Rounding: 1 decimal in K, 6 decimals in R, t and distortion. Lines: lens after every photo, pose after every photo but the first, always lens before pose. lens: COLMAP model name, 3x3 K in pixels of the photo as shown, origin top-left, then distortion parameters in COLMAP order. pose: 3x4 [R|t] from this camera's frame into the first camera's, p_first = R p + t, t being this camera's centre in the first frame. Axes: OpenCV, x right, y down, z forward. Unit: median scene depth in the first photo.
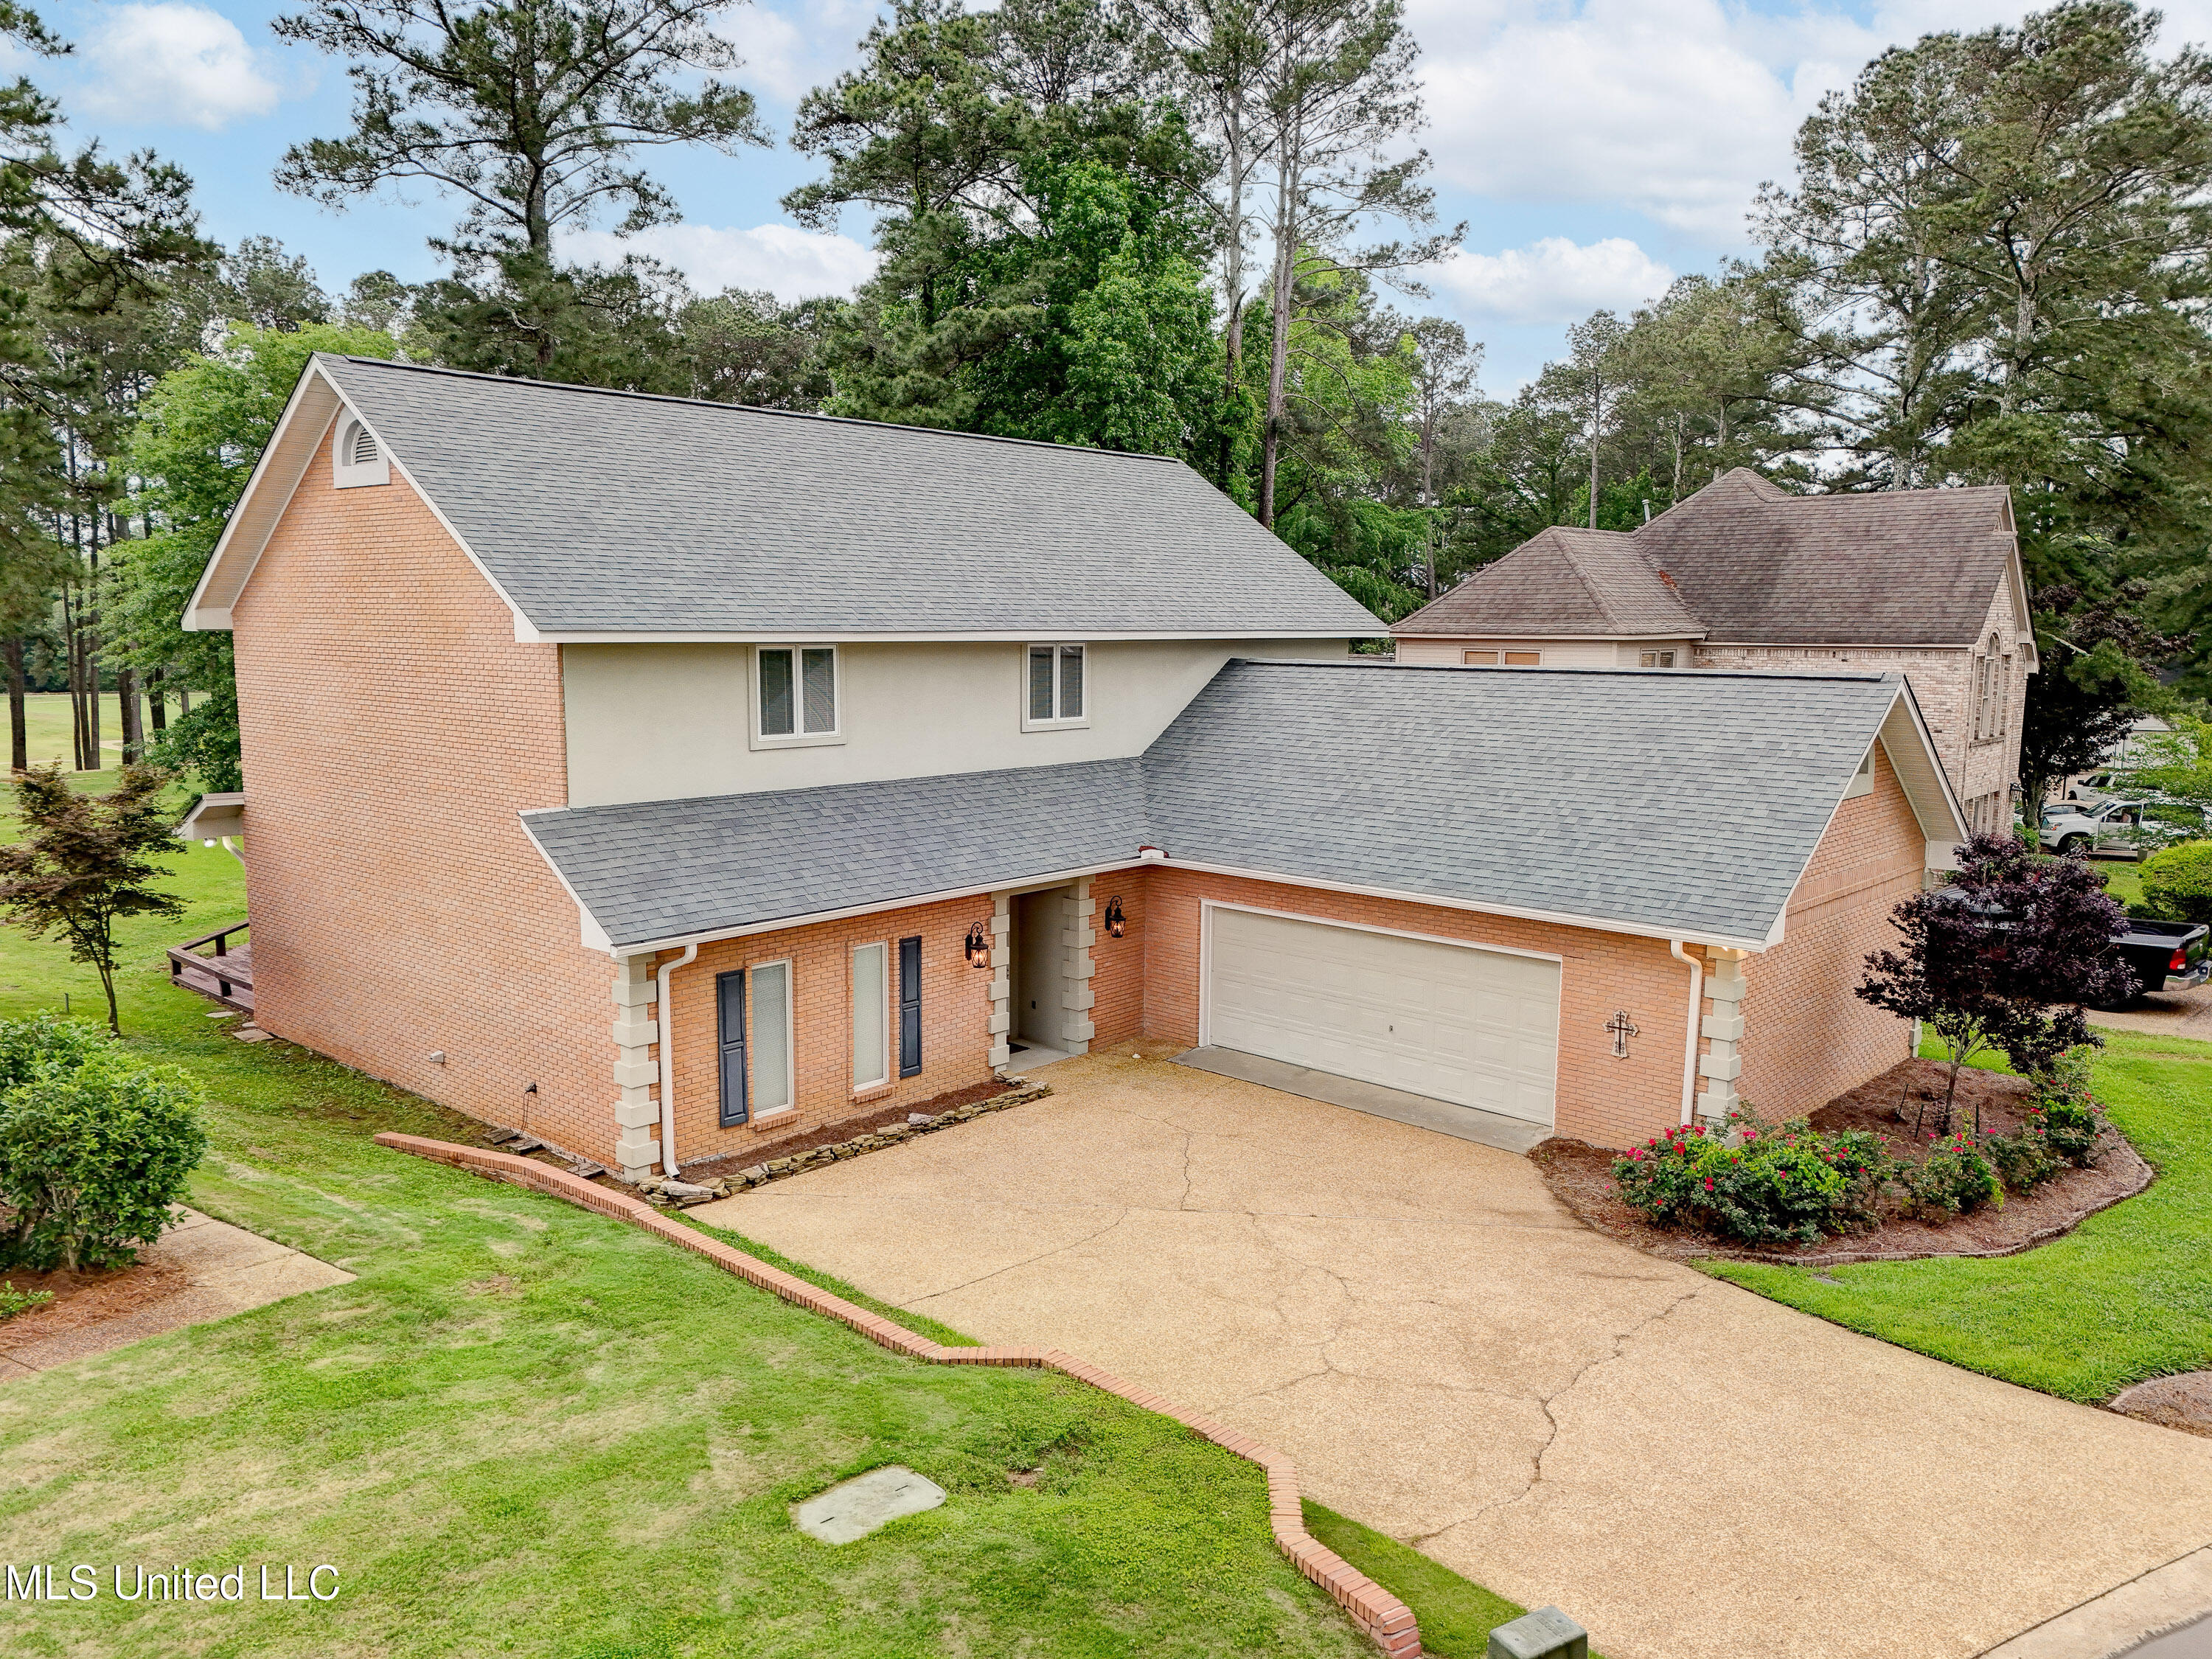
lens RADIAL K [[1608.0, 0, 1106.0], [0, 1608.0, 829.5], [0, 0, 1]] dist [0.066407, -0.057022]
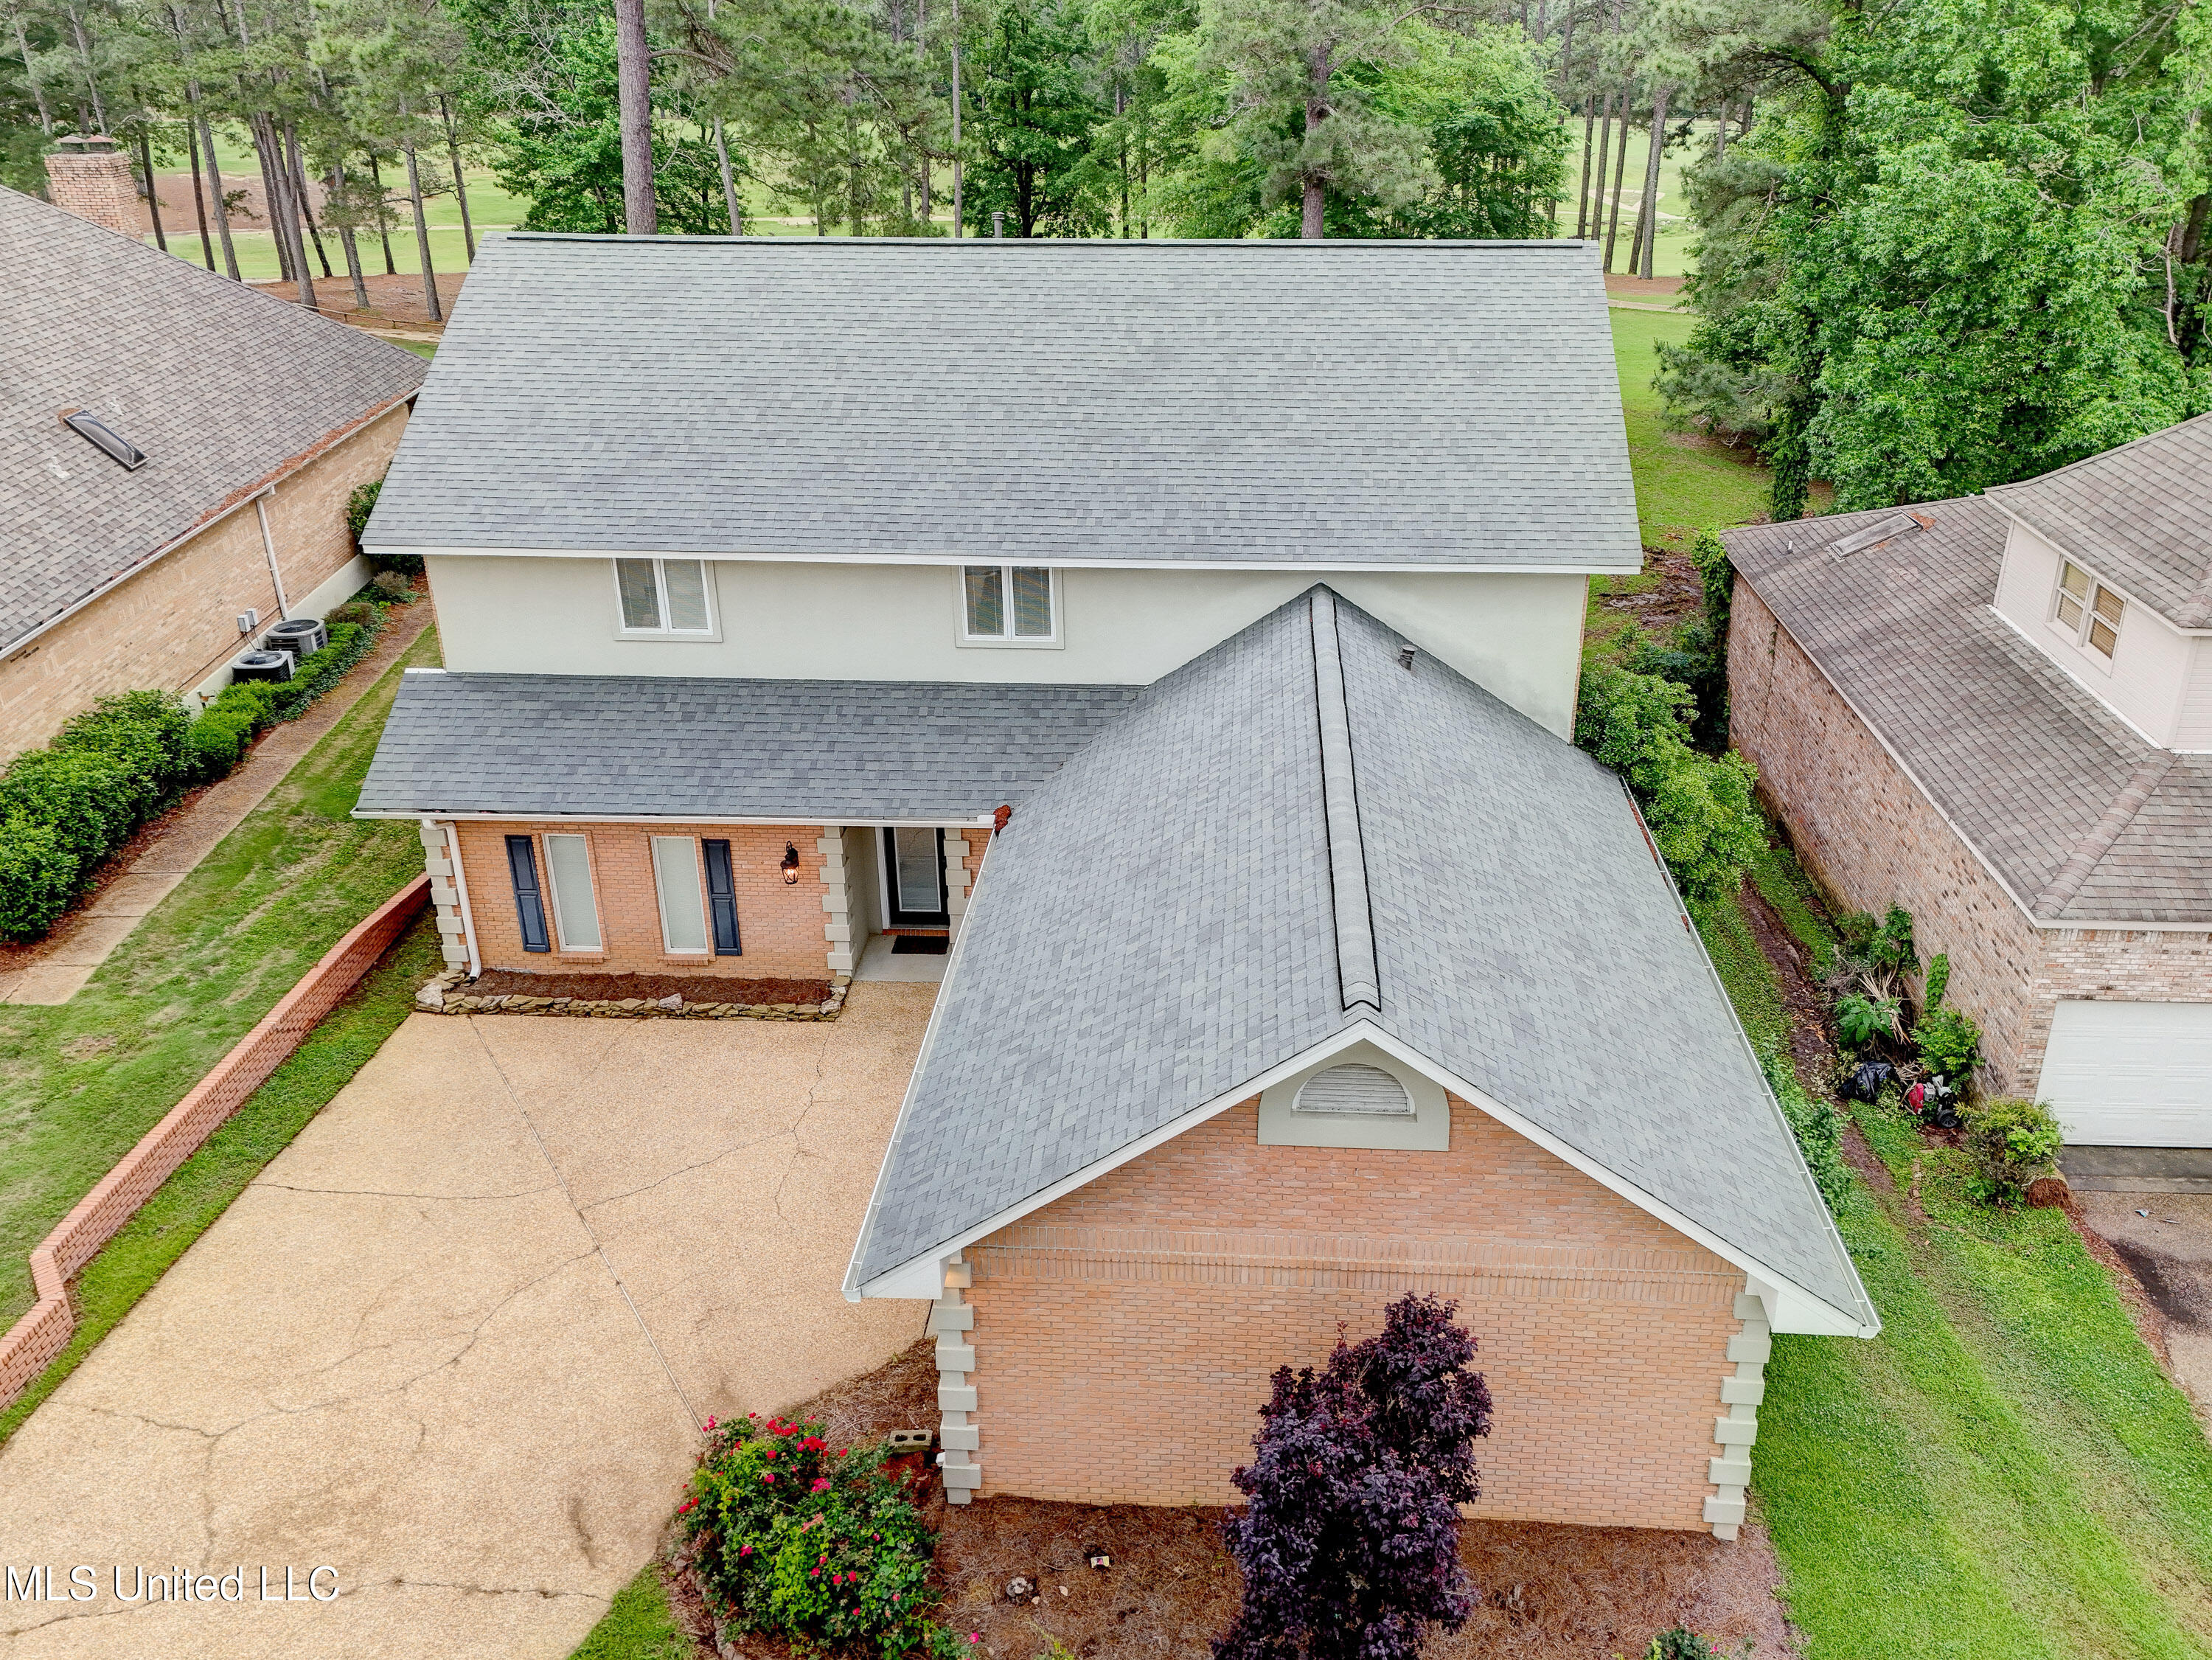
lens RADIAL K [[1668.7, 0, 1183.5], [0, 1668.7, 691.7], [0, 0, 1]] dist [0.038540, -0.003705]
pose [[0.637545, 0.287721, -0.714670, 0.839983], [-0.097915, 0.950383, 0.295269, -0.383830], [0.764166, -0.118270, 0.634084, 0.544964]]
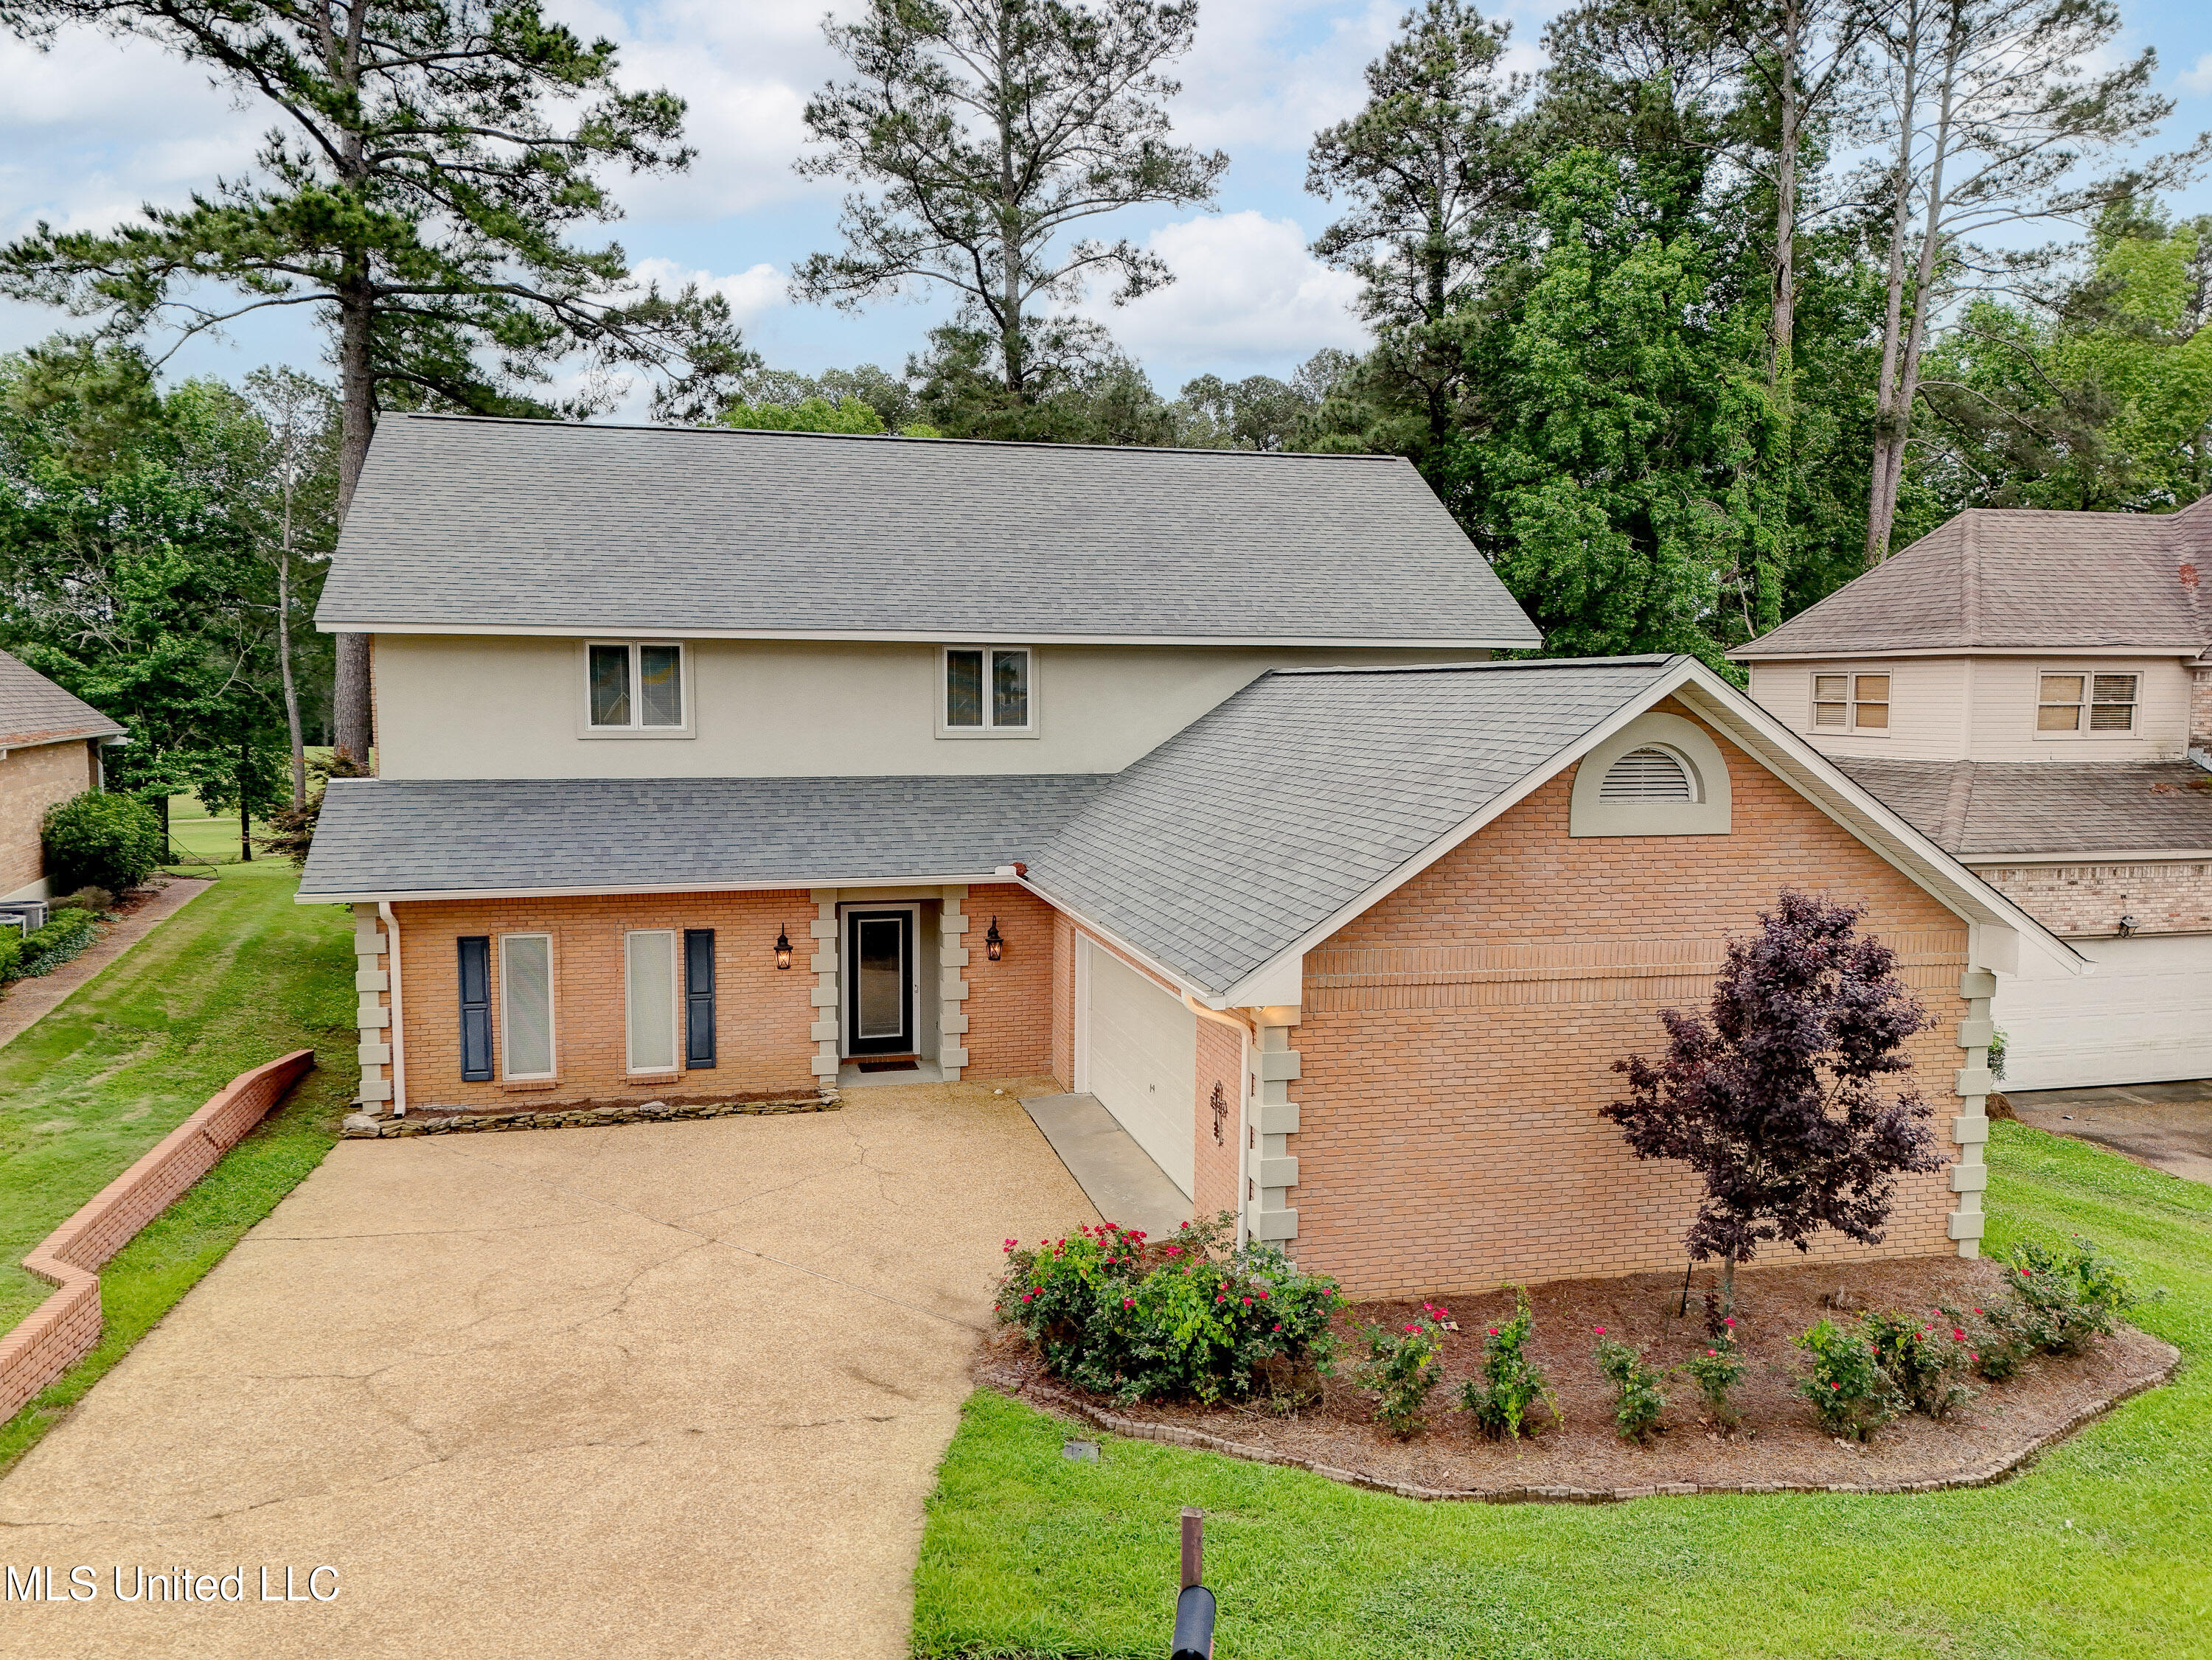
lens RADIAL K [[1607.8, 0, 1106.0], [0, 1607.8, 830.0], [0, 0, 1]] dist [0.066407, -0.057022]
pose [[0.829294, 0.045529, -0.556955, 0.649696], [-0.072126, 0.997059, -0.025888, 0.013128], [0.554138, 0.061640, 0.830139, 0.296721]]
